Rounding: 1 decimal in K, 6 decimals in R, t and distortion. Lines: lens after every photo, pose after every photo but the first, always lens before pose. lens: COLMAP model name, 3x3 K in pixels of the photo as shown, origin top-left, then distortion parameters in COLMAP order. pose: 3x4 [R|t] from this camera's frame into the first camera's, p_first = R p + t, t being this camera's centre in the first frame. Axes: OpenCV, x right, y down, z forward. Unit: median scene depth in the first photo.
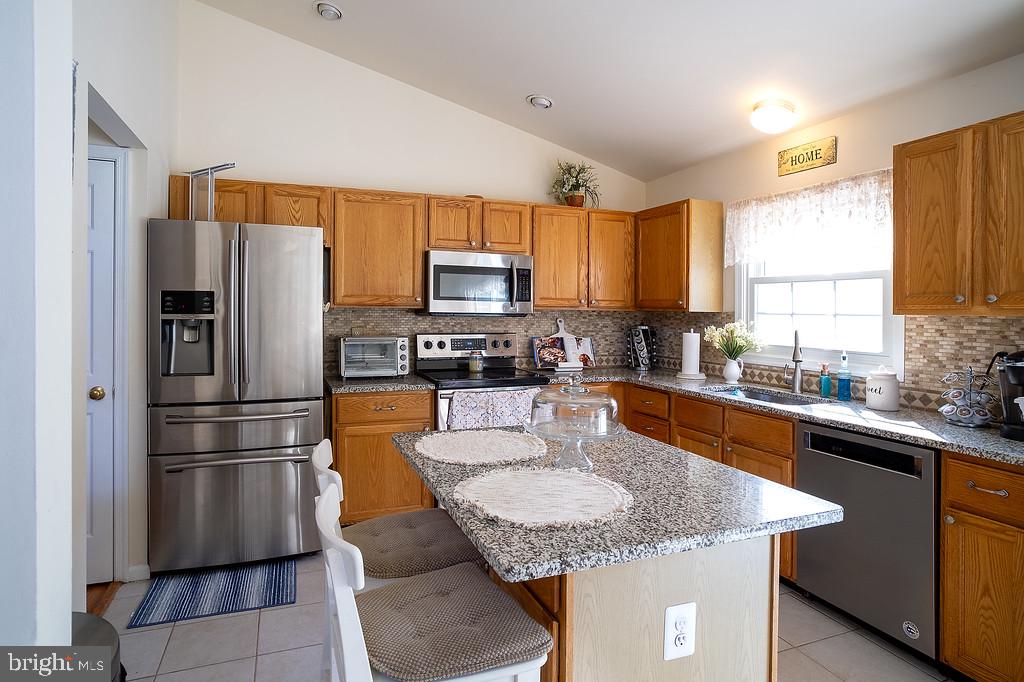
lens RADIAL K [[561.0, 0, 504.9], [0, 561.0, 308.4], [0, 0, 1]] dist [-0.043630, 0.023952]
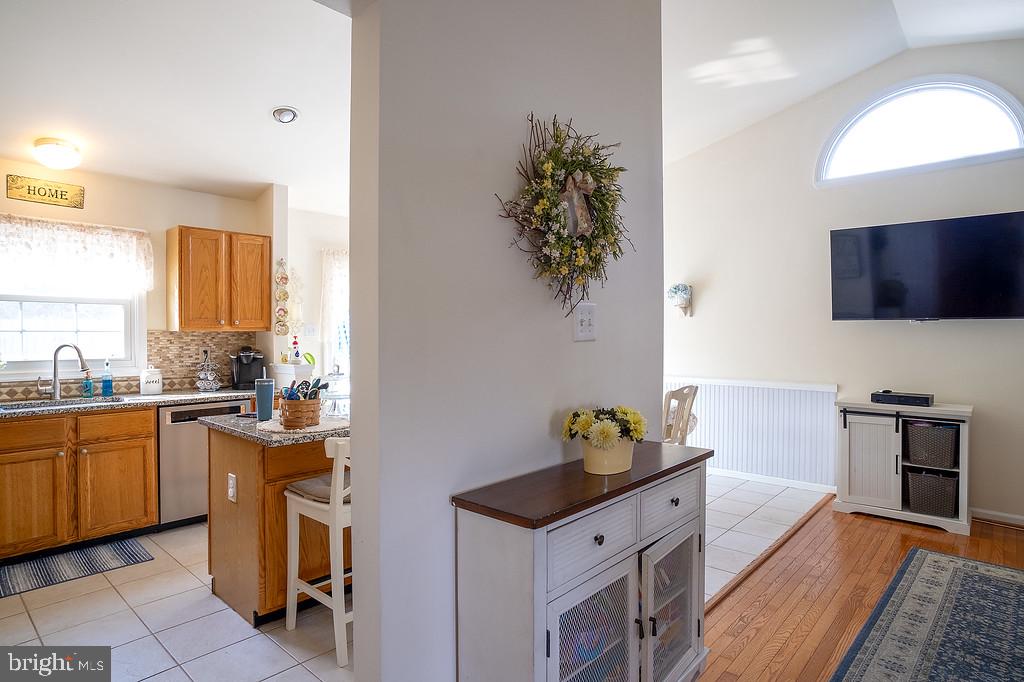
lens RADIAL K [[561.0, 0, 503.5], [0, 561.0, 327.6], [0, 0, 1]] dist [-0.043630, 0.023952]
pose [[-0.454374, -0.004831, 0.890798, -0.960834], [-0.008219, 0.999965, 0.001231, -0.006597], [-0.890773, -0.006762, -0.454399, 0.742003]]
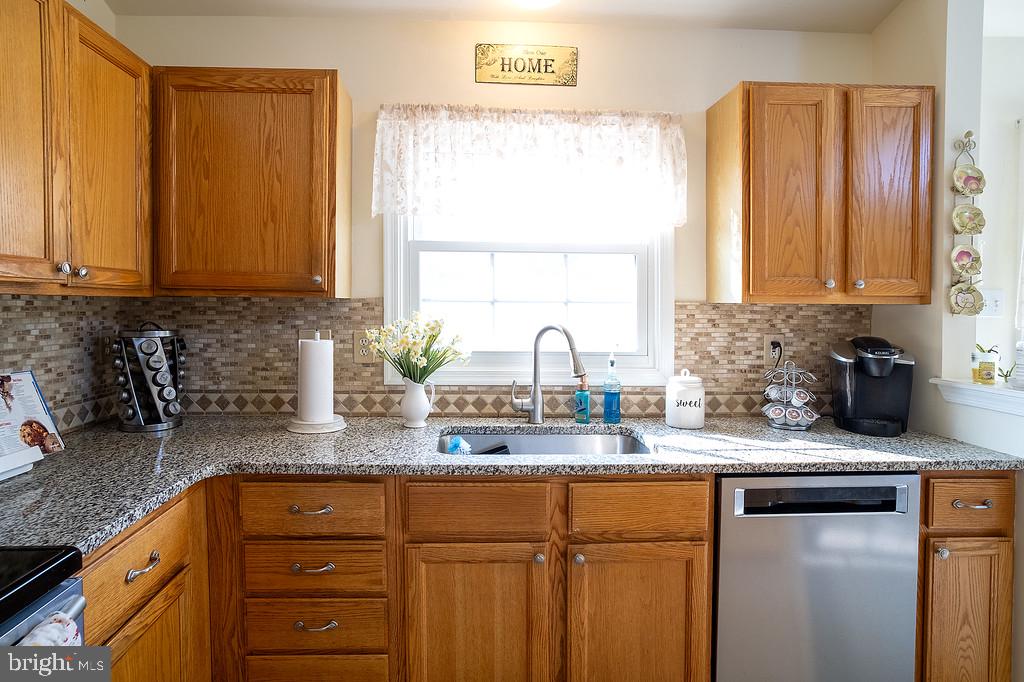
lens RADIAL K [[561.0, 0, 469.7], [0, 561.0, 313.0], [0, 0, 1]] dist [-0.043630, 0.023952]
pose [[0.338861, -0.030523, 0.940341, -0.125945], [-0.007426, 0.999356, 0.035114, 0.001013], [-0.940807, -0.018882, 0.338416, 0.910171]]
